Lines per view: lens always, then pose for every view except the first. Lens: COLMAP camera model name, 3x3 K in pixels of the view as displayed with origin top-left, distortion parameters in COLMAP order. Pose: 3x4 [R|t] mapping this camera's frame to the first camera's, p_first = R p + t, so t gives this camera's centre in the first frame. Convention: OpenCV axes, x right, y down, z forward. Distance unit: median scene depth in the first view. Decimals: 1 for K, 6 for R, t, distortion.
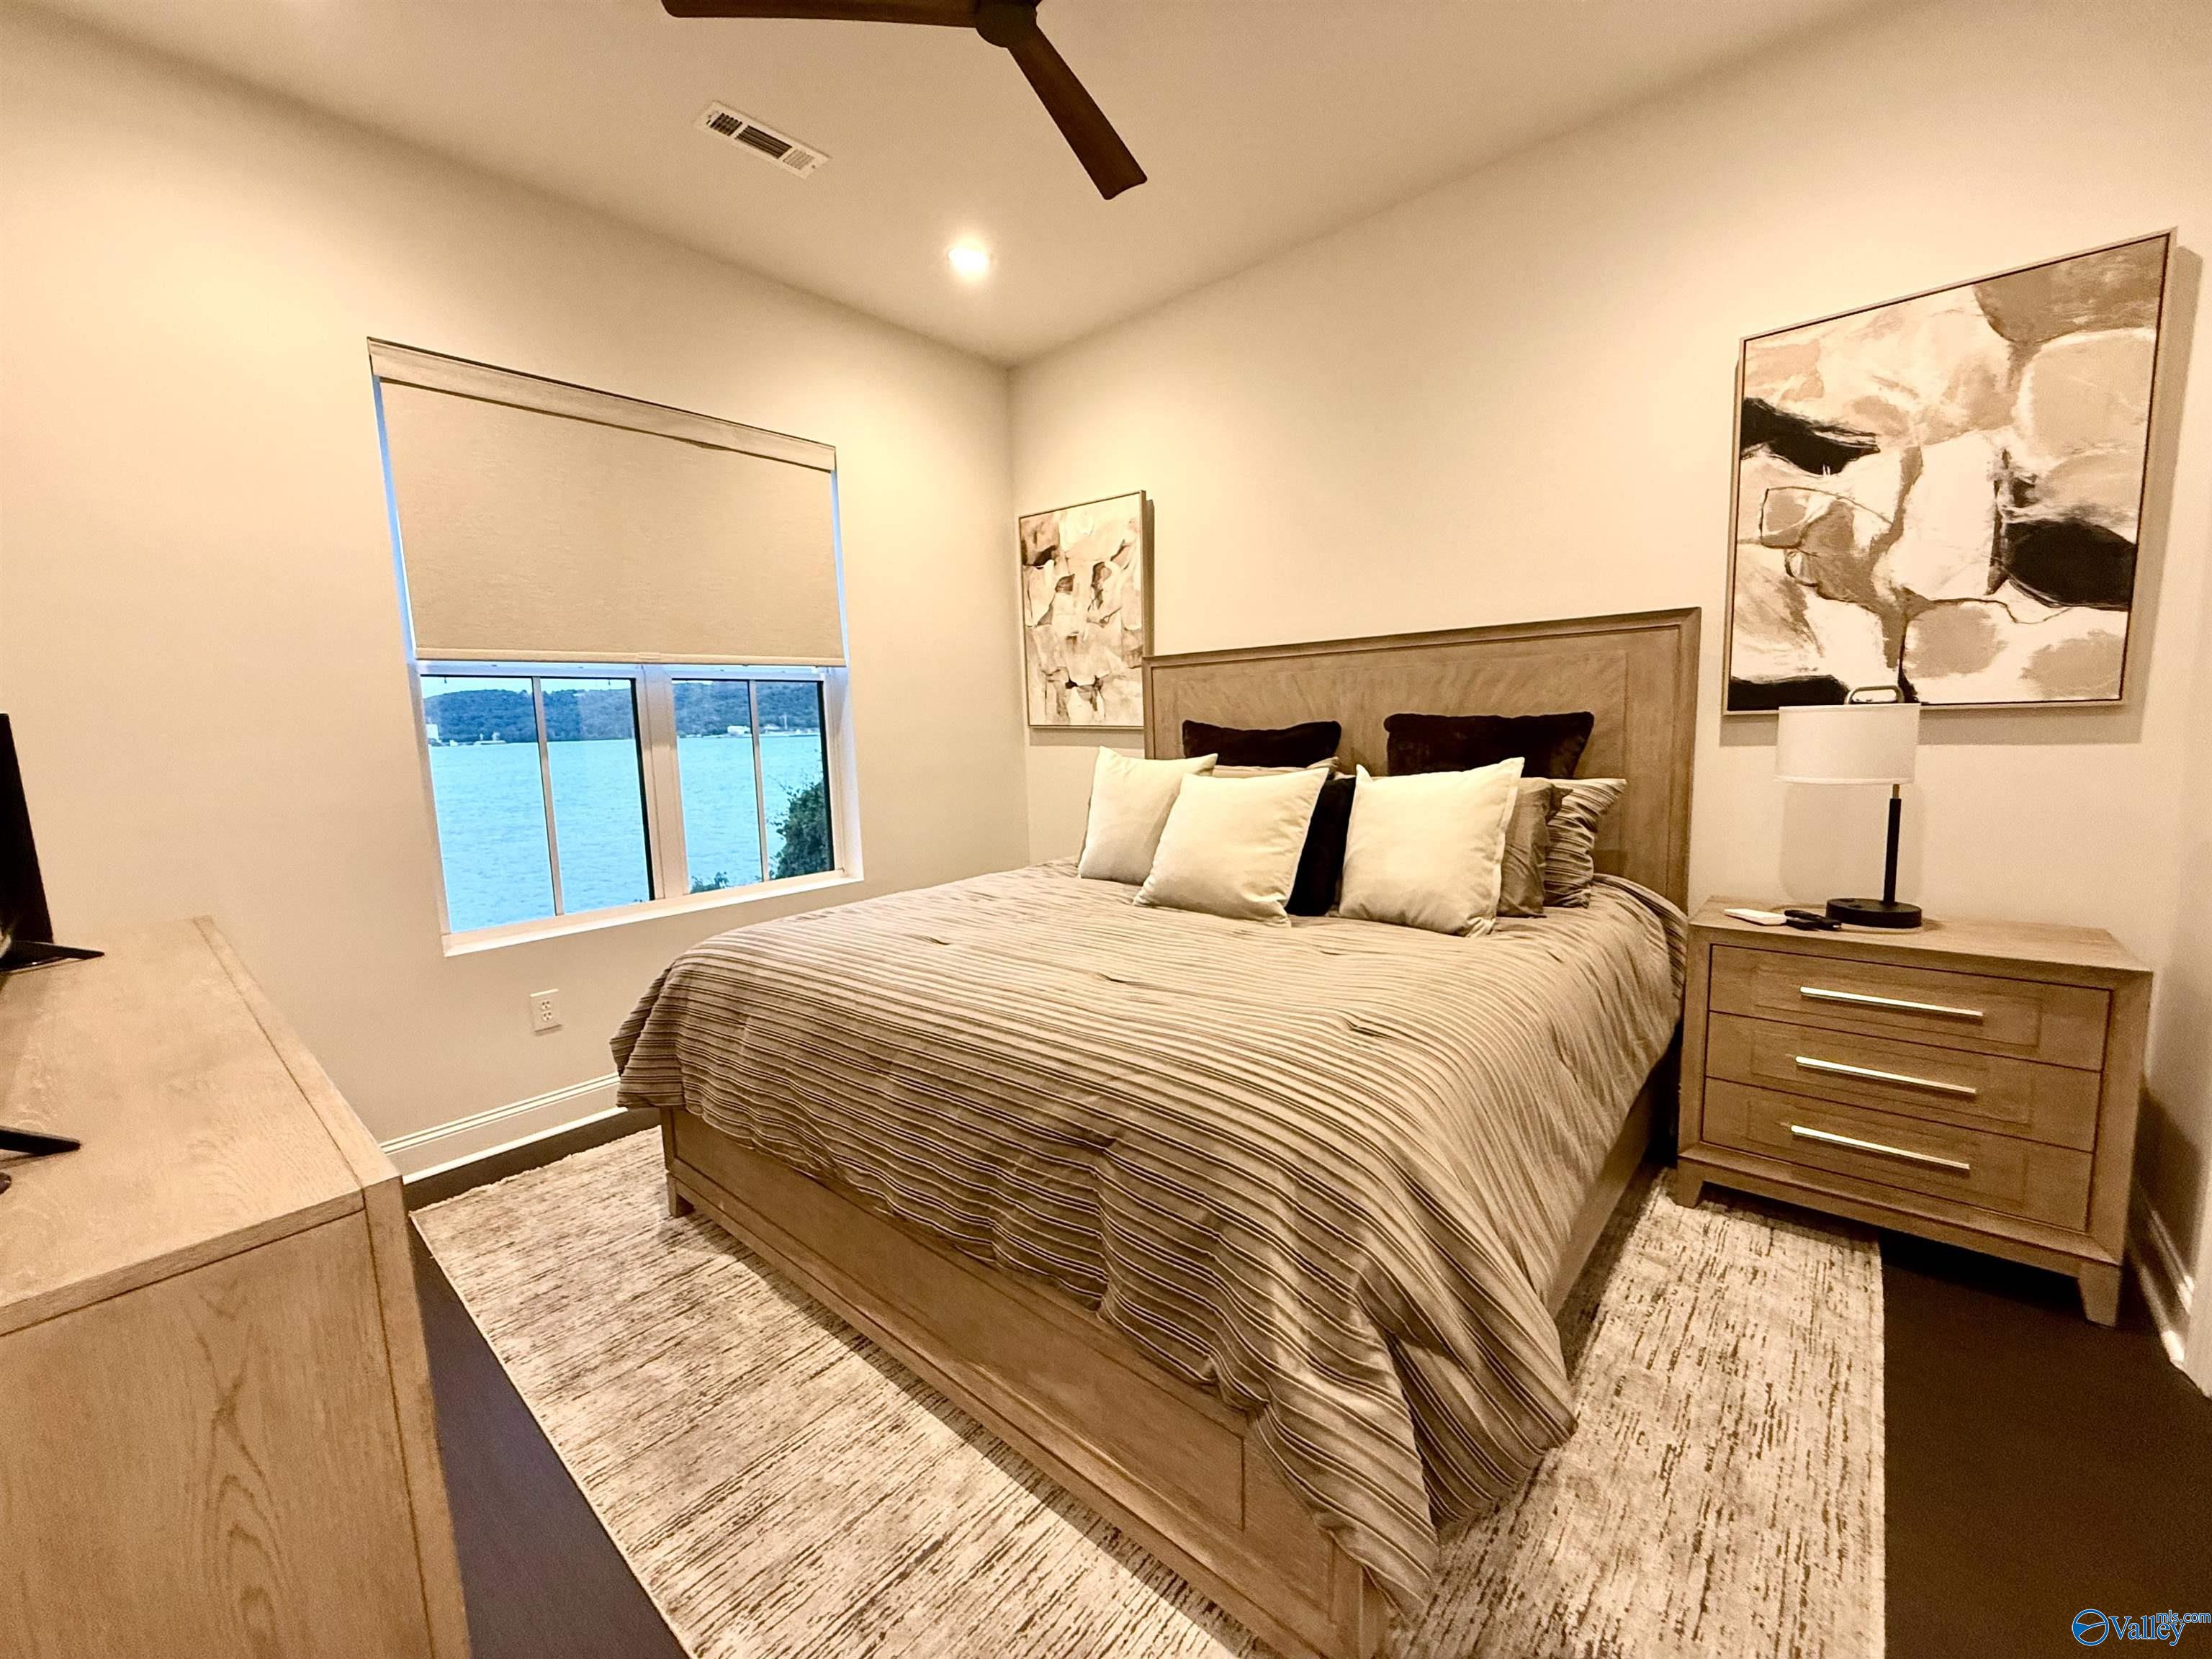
lens RADIAL K [[879.5, 0, 1104.2], [0, 879.5, 830.6], [0, 0, 1]] dist [-0.000576, 0.000195]
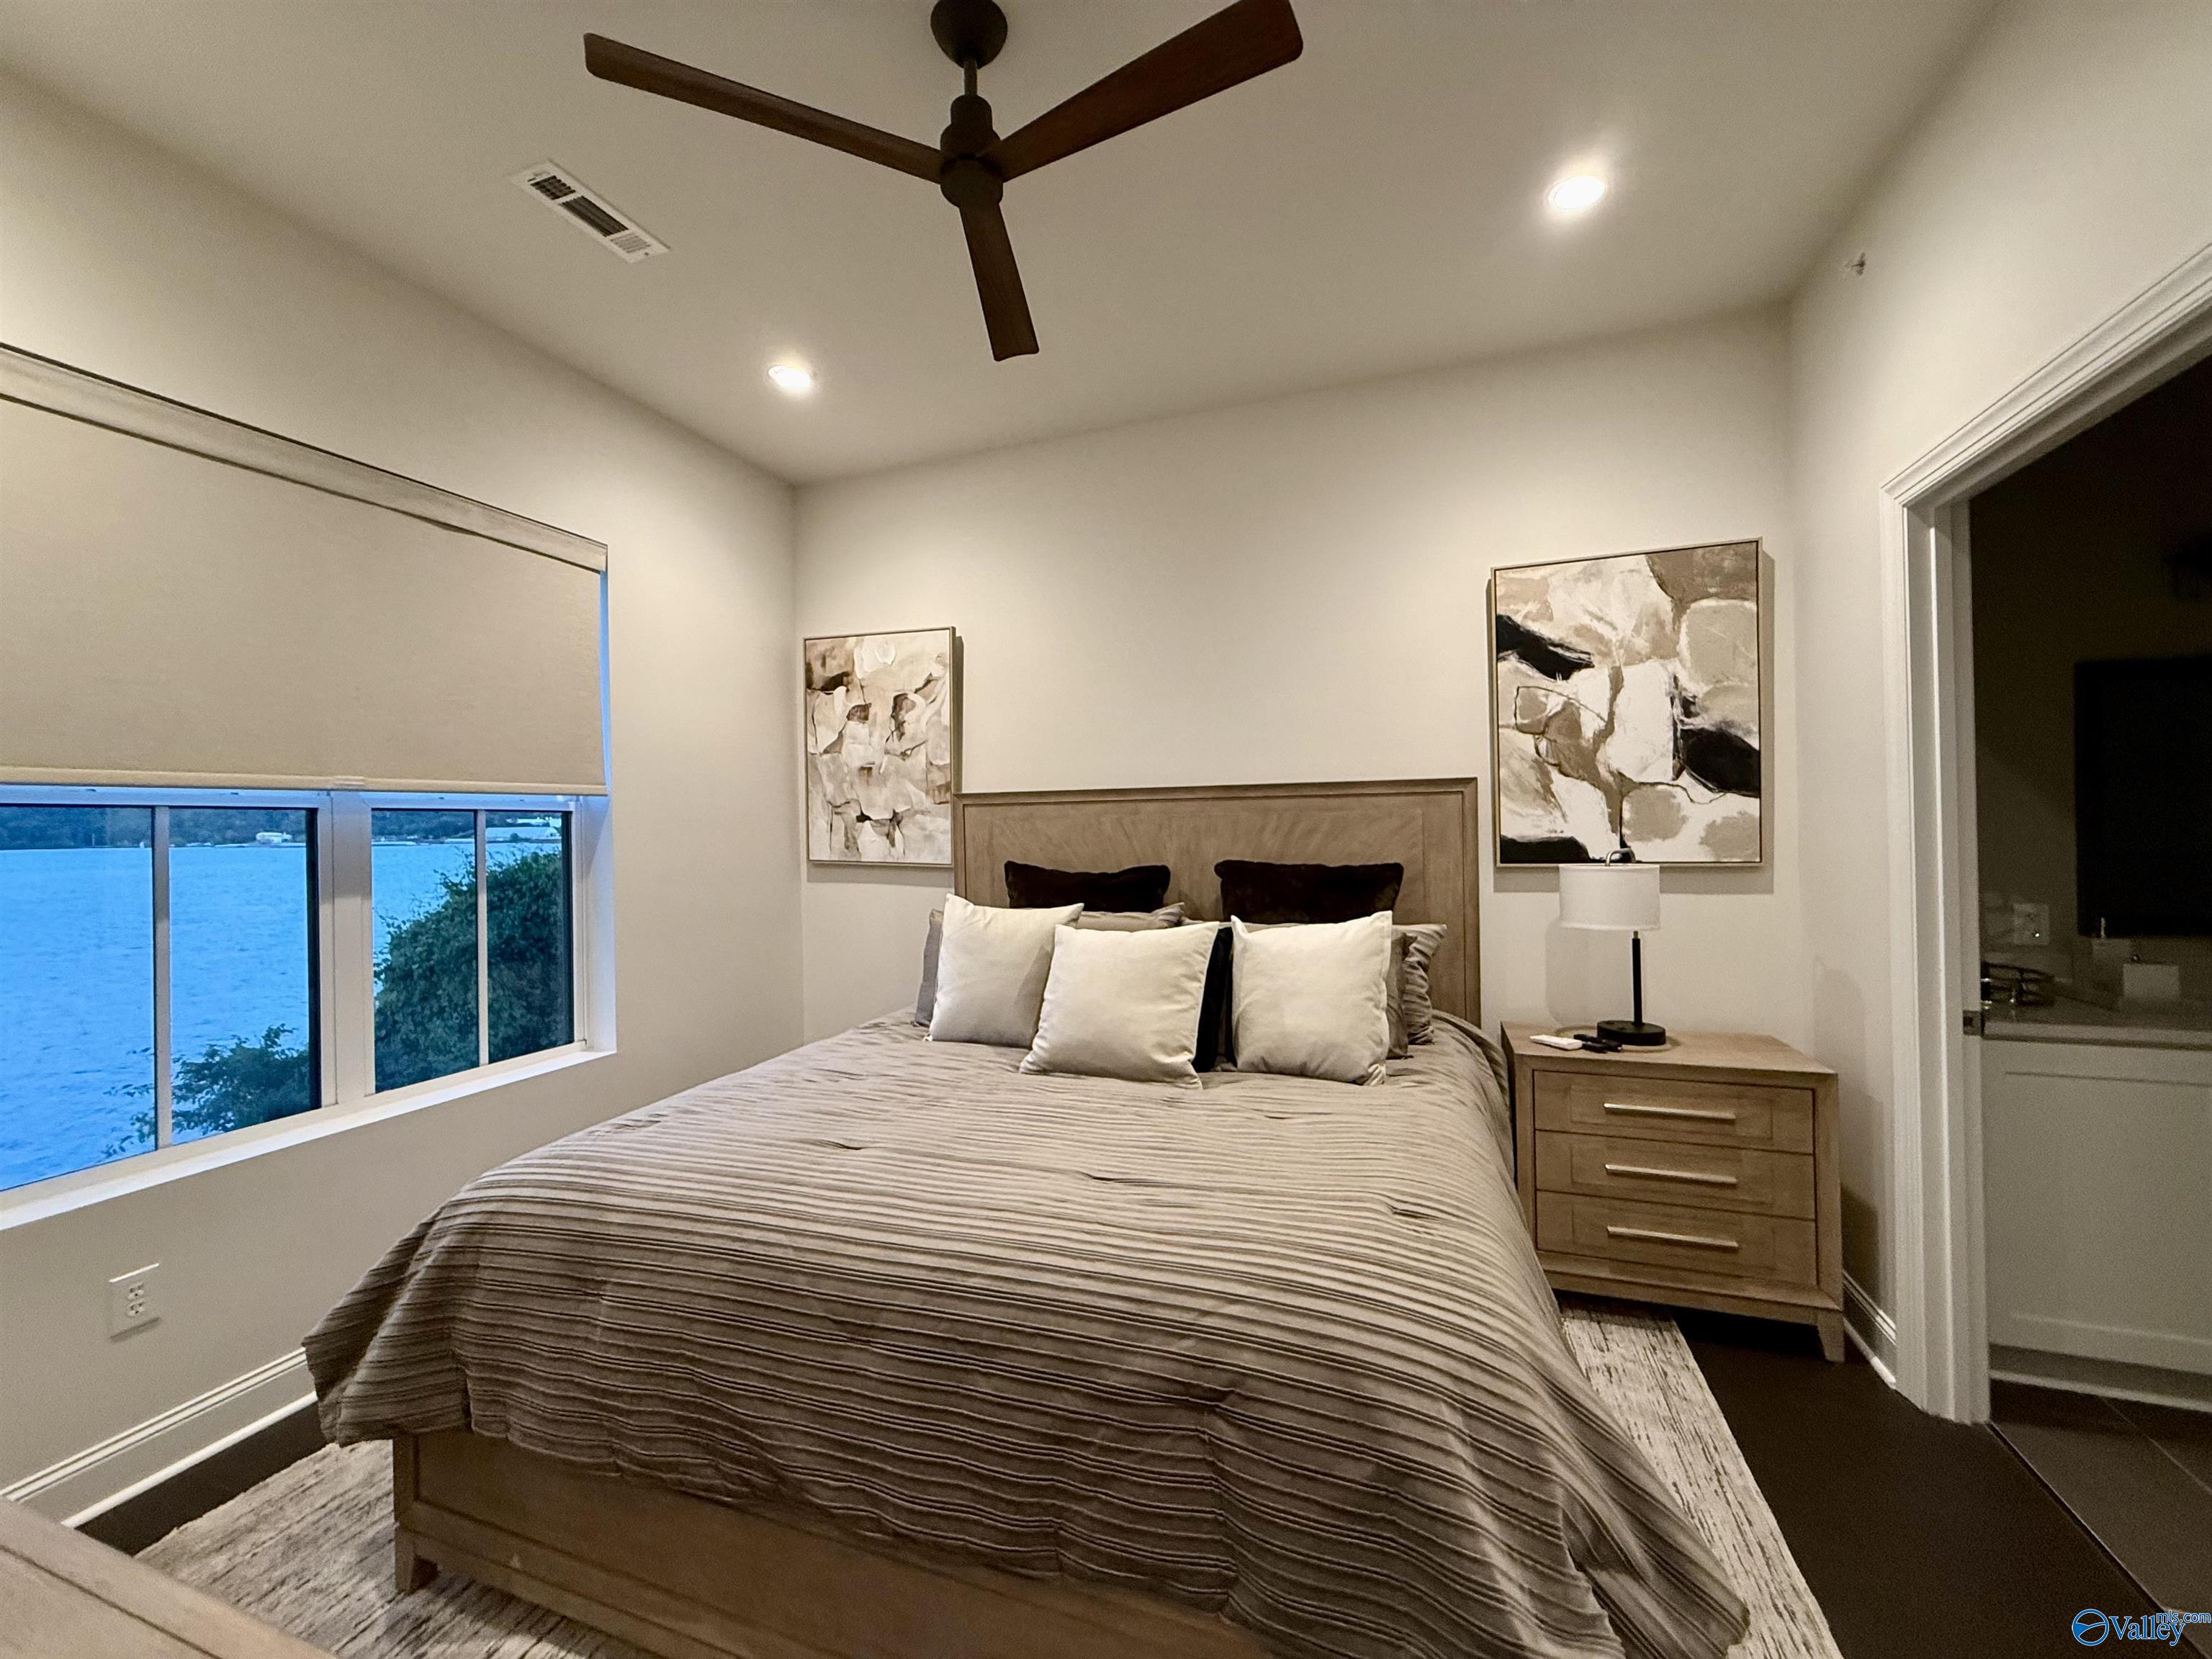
lens RADIAL K [[879.5, 0, 1104.1], [0, 879.5, 830.6], [0, 0, 1]] dist [-0.000576, 0.000195]
pose [[0.933585, 0.014344, 0.358069, -0.255199], [0.031641, 0.991996, -0.122237, -0.060053], [-0.356956, 0.125448, 0.925659, 0.096754]]
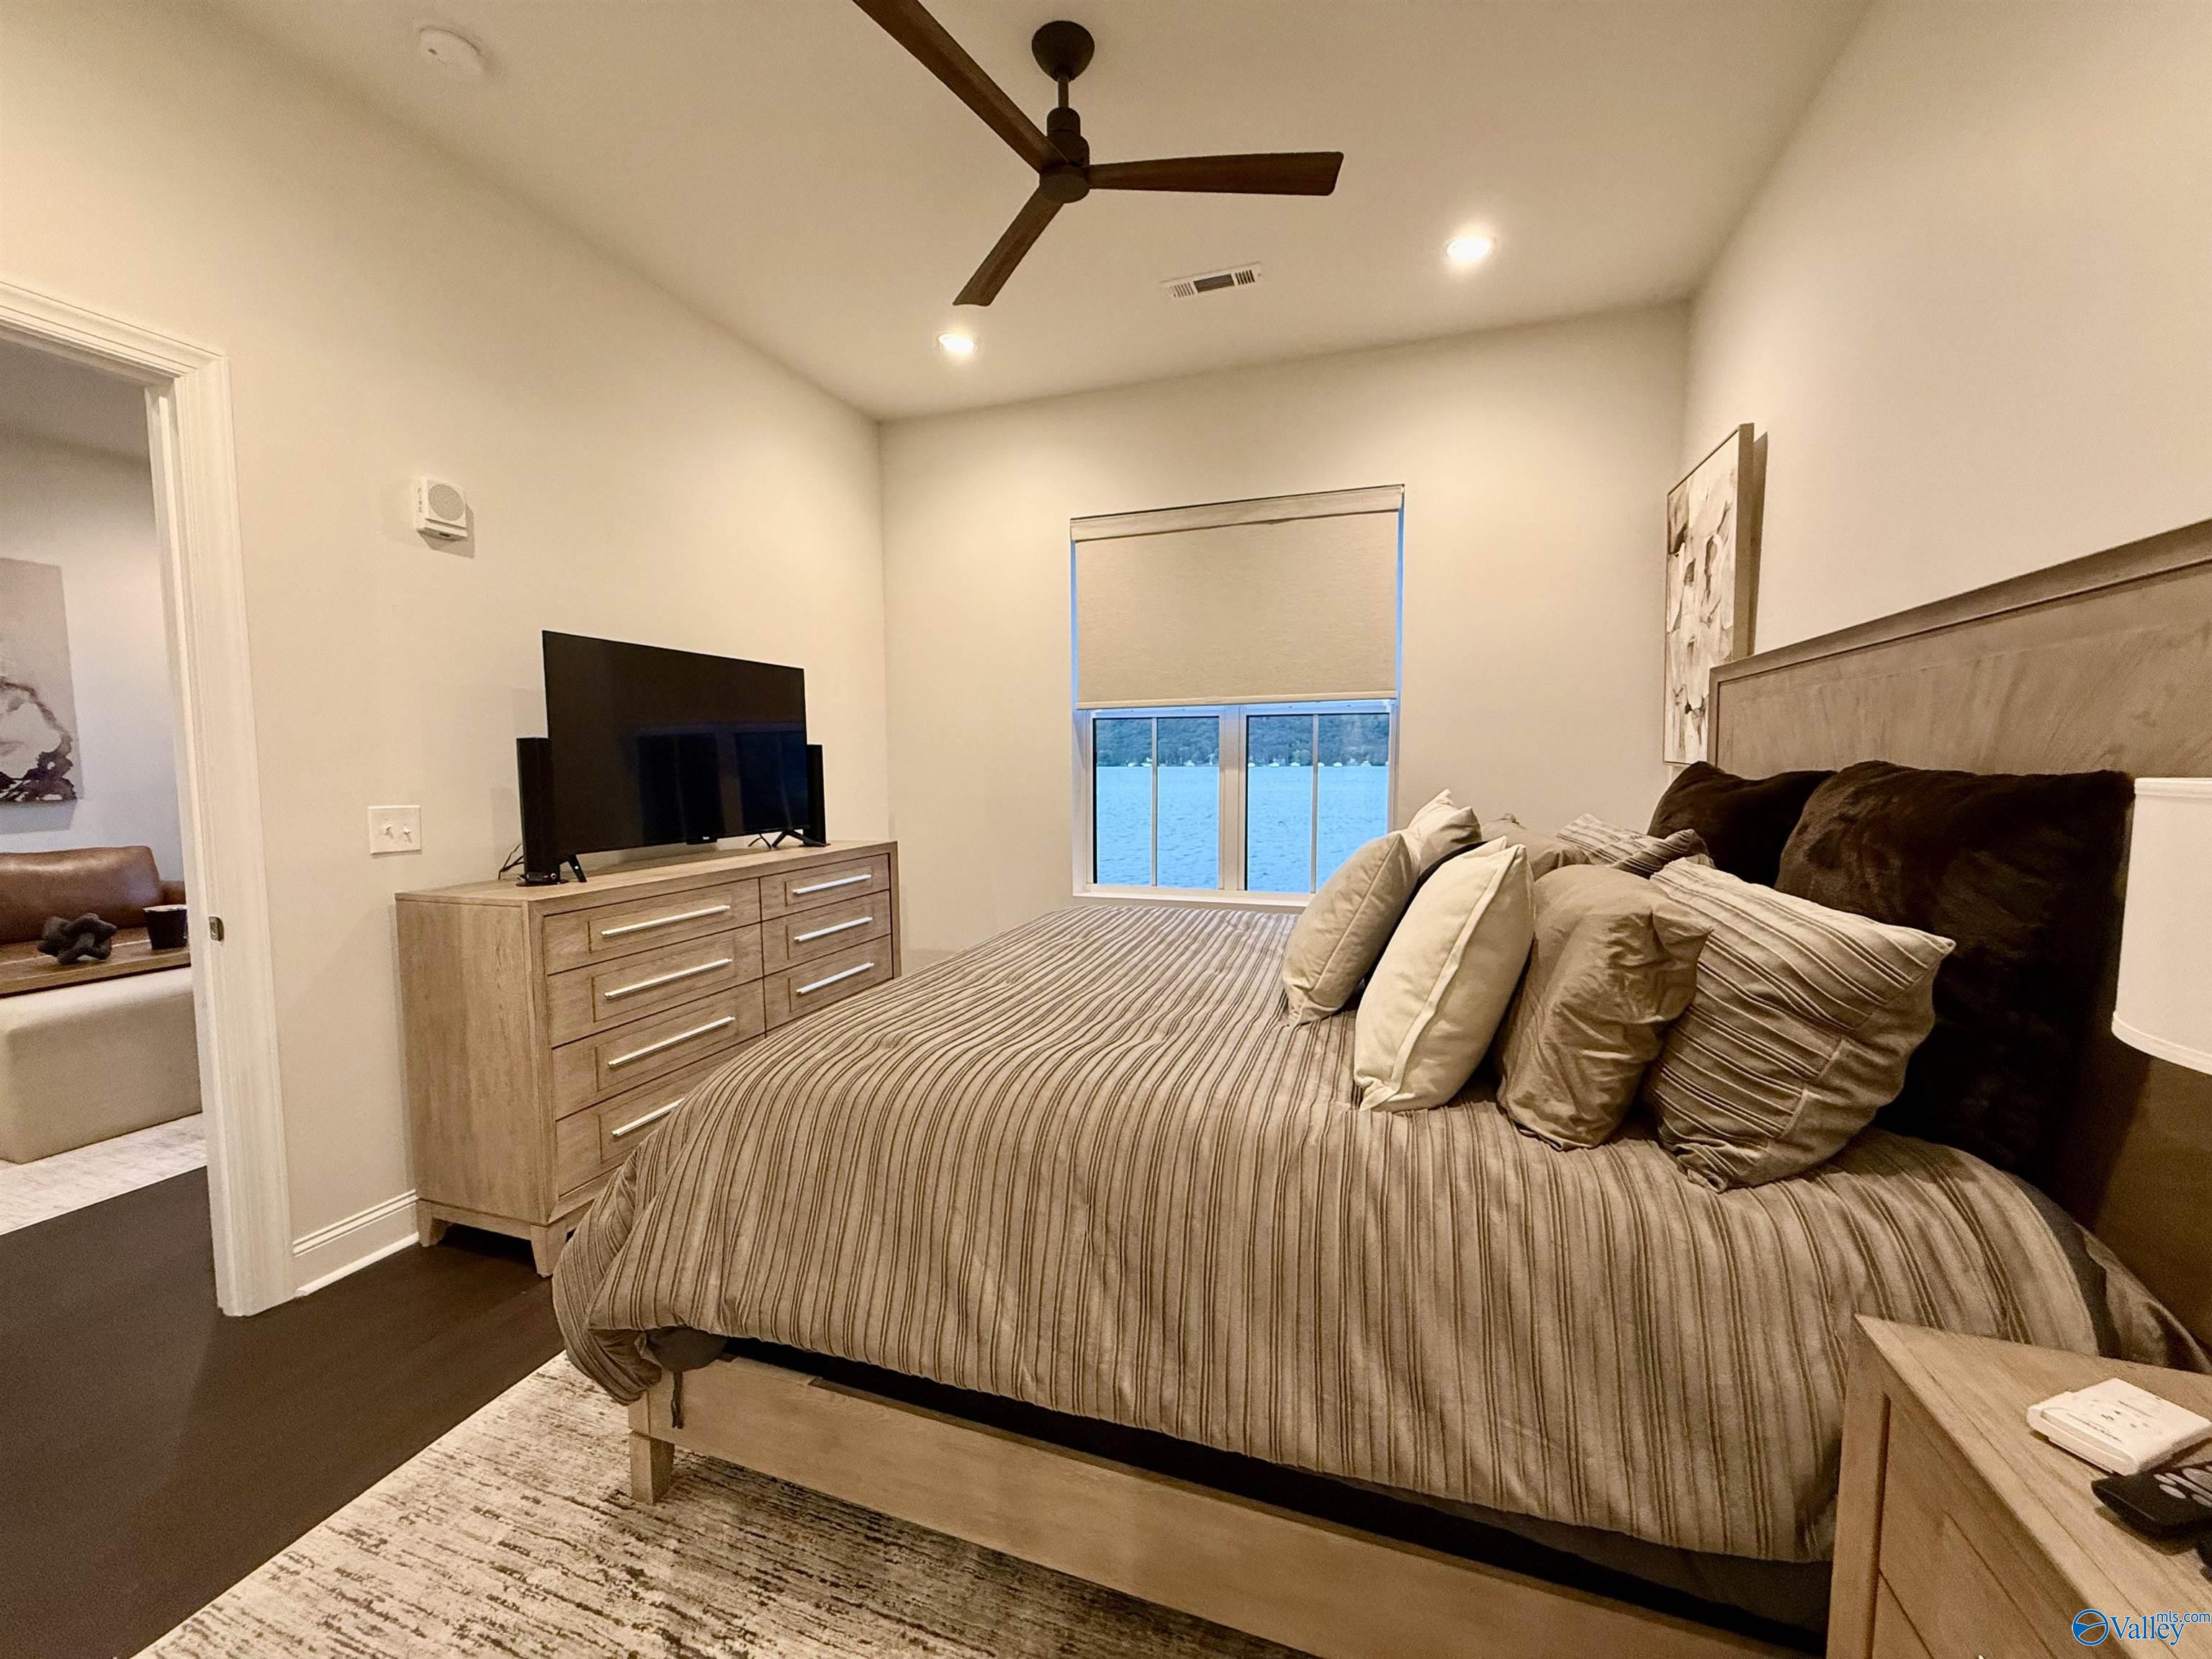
lens RADIAL K [[879.5, 0, 1100.8], [0, 879.5, 825.7], [0, 0, 1]] dist [-0.000576, 0.000195]
pose [[0.372864, 0.098918, -0.922598, 0.900961], [-0.124741, 0.990619, 0.055797, -0.092492], [0.919463, 0.094281, 0.381706, 0.531209]]
